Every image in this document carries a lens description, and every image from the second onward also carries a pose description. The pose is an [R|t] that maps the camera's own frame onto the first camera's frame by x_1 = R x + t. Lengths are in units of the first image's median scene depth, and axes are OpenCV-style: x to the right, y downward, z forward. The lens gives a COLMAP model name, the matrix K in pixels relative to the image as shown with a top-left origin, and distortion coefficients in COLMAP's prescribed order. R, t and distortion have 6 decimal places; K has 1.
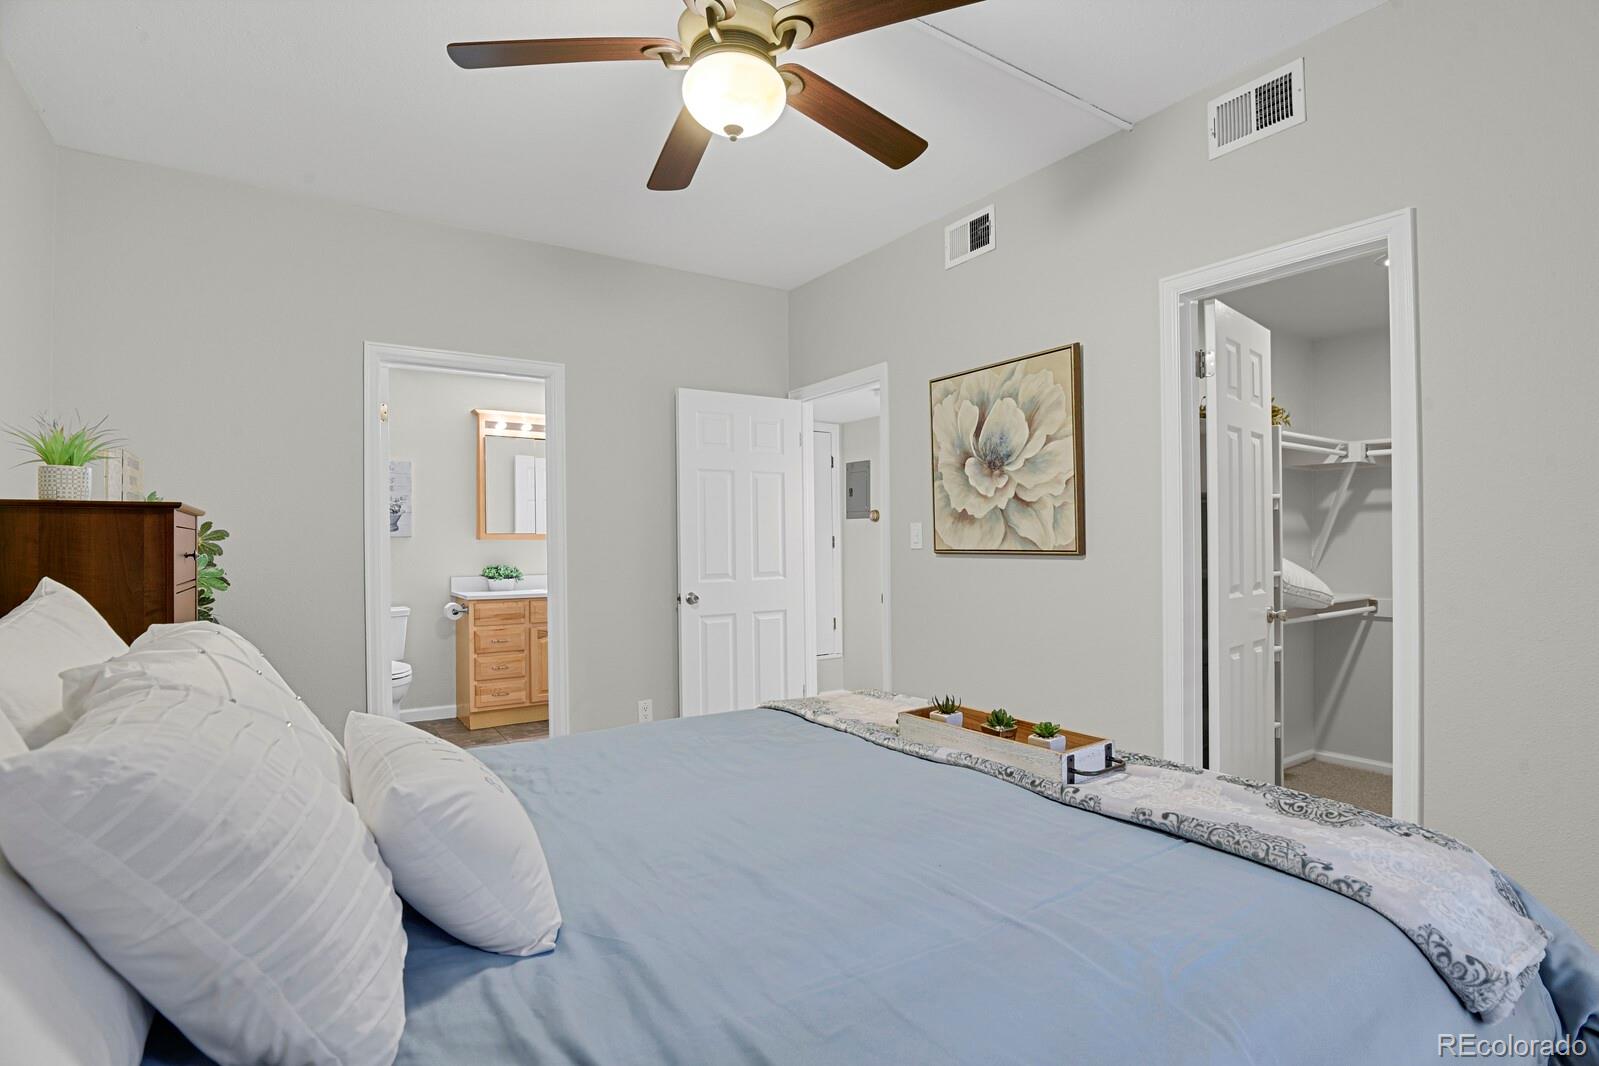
lens RADIAL K [[778.6, 0, 804.5], [0, 778.6, 536.4], [0, 0, 1]] dist [-0.028032, -0.003626]
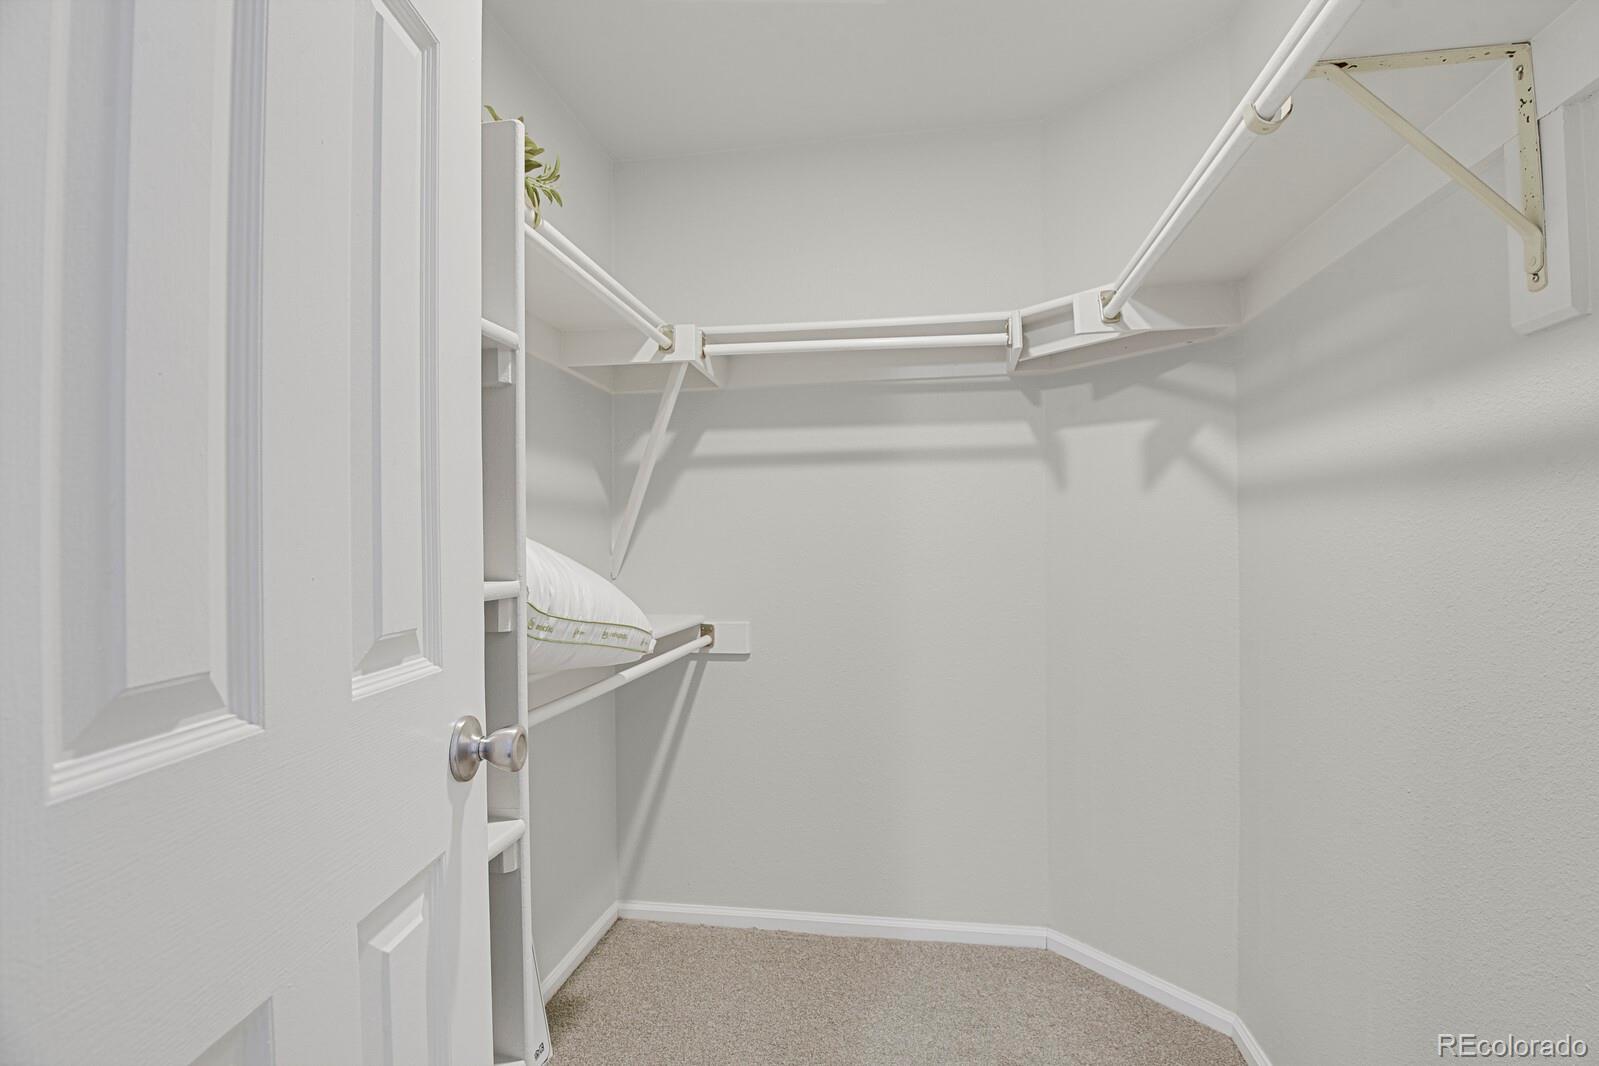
lens RADIAL K [[778.6, 0, 802.1], [0, 778.6, 540.6], [0, 0, 1]] dist [-0.028032, -0.003626]
pose [[0.683351, 0.003248, 0.730082, 0.374335], [0.001590, 0.999981, -0.005937, 0.024930], [-0.730088, 0.005218, 0.683333, 0.560936]]
